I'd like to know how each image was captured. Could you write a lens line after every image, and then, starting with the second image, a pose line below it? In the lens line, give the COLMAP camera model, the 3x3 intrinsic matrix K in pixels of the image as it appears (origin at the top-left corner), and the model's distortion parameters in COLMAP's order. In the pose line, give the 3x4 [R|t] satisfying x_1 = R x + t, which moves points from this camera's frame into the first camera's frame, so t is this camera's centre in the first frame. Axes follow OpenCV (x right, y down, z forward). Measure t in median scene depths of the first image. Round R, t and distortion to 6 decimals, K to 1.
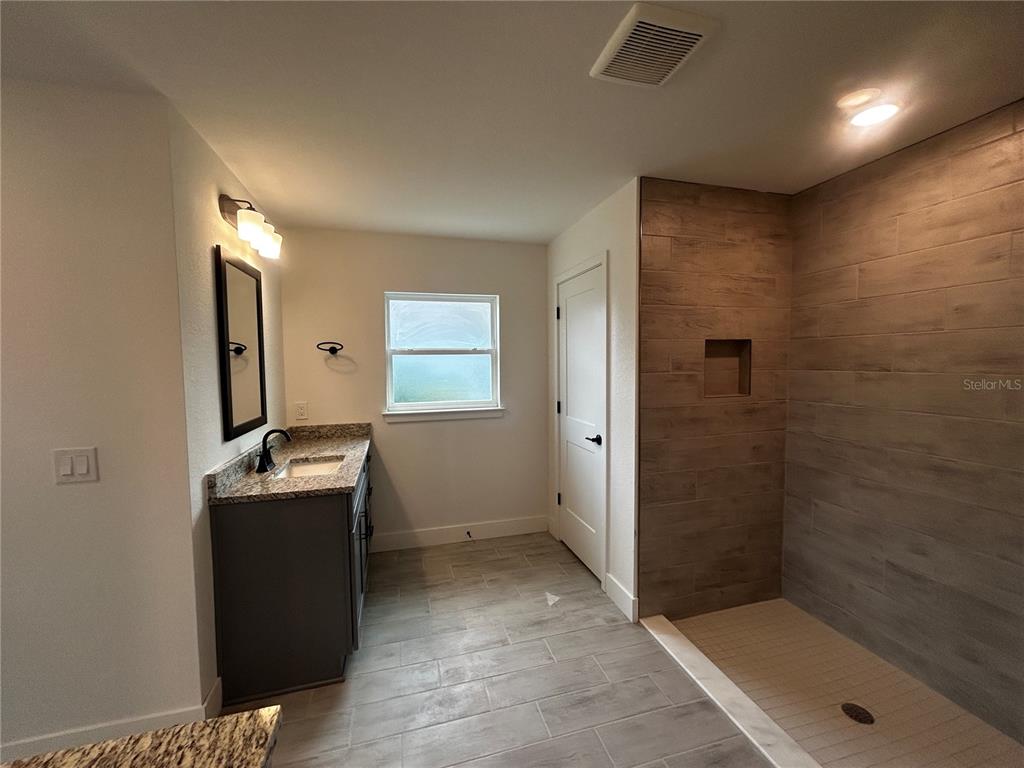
lens RADIAL K [[413.1, 0, 511.9], [0, 413.1, 385.1], [0, 0, 1]] dist [-0.000591, 0.001829]
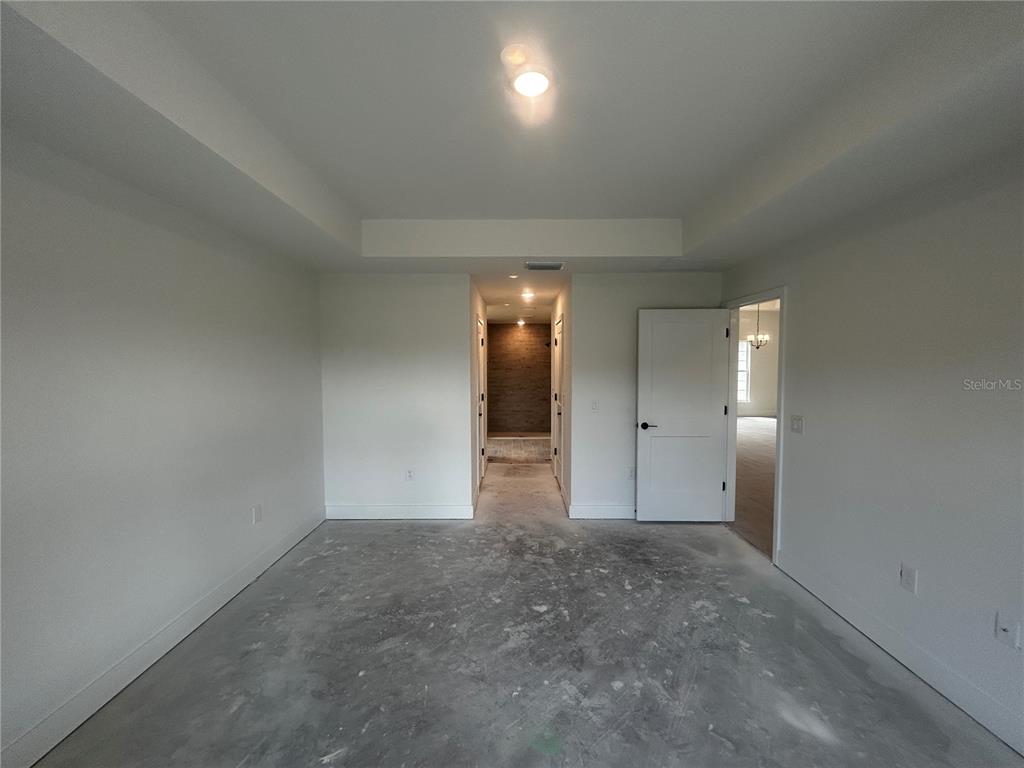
lens RADIAL K [[413.1, 0, 511.5], [0, 413.1, 383.7], [0, 0, 1]] dist [-0.000591, 0.001829]
pose [[0.274157, -0.035842, 0.961017, -3.699552], [0.058161, 0.998094, 0.020632, 0.029479], [-0.959925, 0.050238, 0.275719, -0.289077]]
